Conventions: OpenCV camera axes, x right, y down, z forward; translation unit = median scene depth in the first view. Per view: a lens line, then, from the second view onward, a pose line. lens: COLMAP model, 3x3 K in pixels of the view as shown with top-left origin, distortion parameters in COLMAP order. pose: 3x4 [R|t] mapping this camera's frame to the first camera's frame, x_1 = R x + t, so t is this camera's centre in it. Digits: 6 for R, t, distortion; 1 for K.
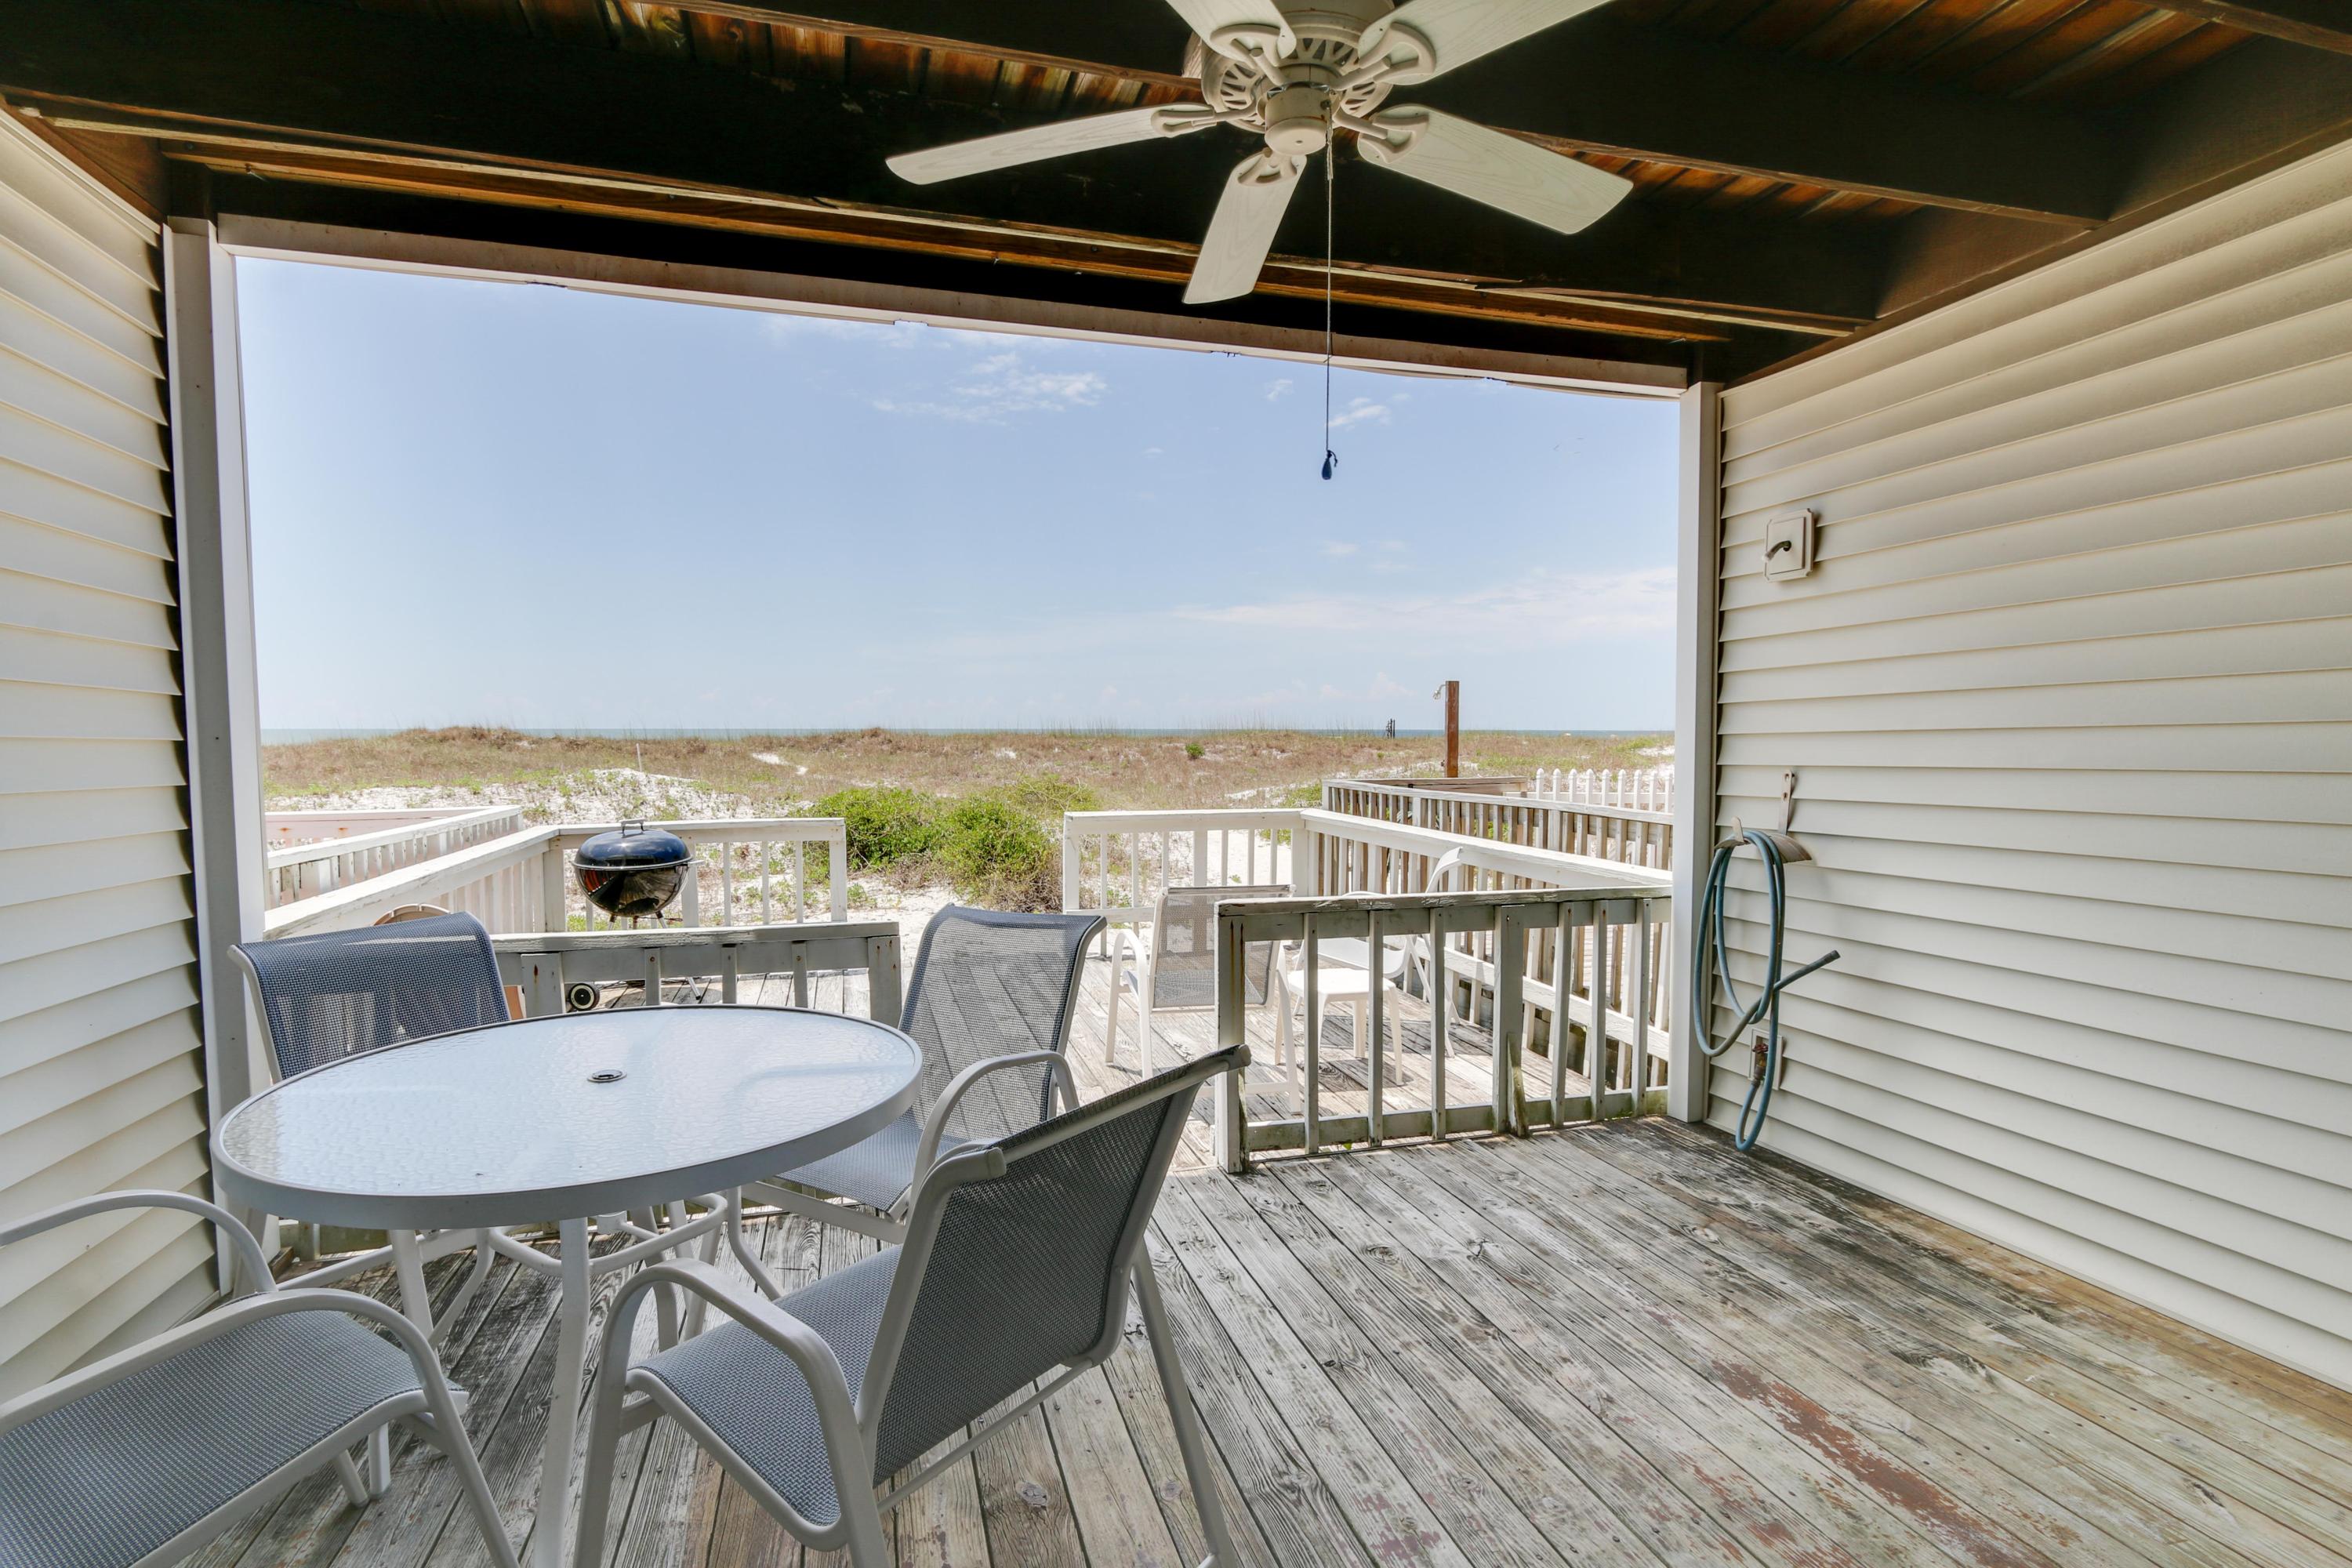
lens RADIAL K [[1103.6, 0, 1157.4], [0, 1103.6, 808.2], [0, 0, 1]] dist [-0.012521, -0.000614]
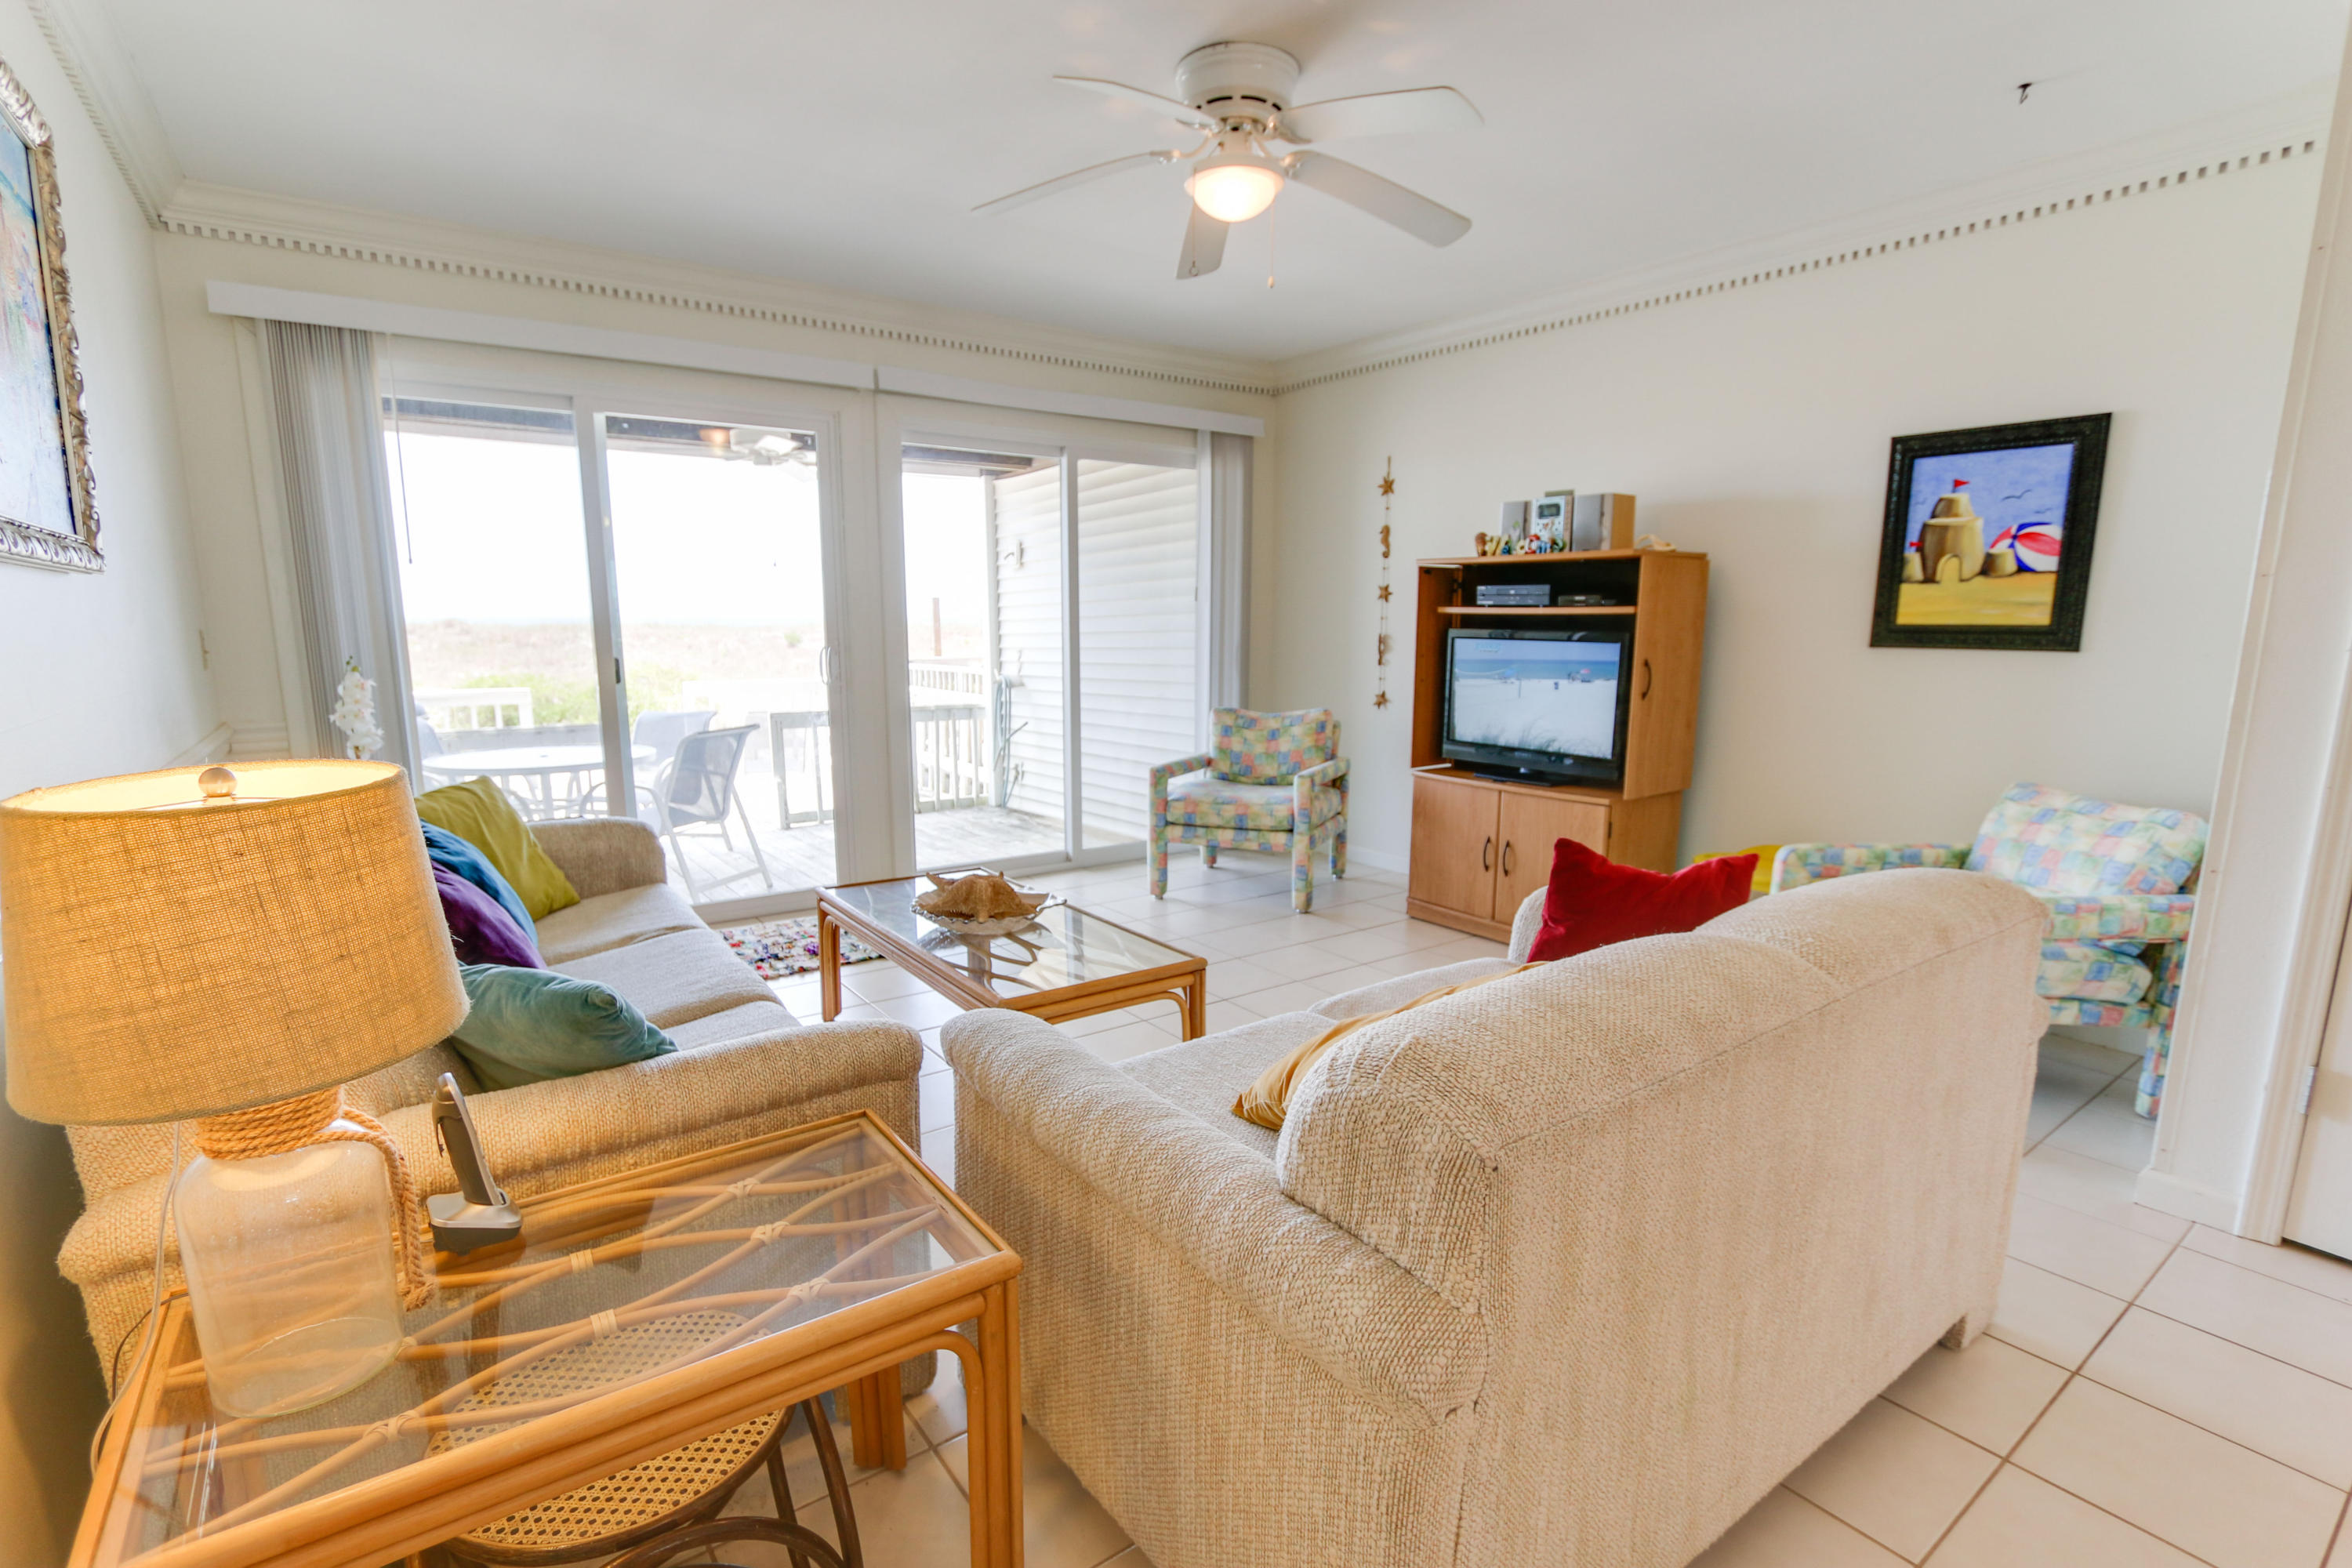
lens RADIAL K [[1103.6, 0, 1157.4], [0, 1103.6, 808.2], [0, 0, 1]] dist [-0.012521, -0.000614]
pose [[0.942924, -0.056789, 0.328129, 0.049250], [0.023159, 0.994149, 0.105507, 0.057453], [-0.332201, -0.091886, 0.938722, -1.297736]]
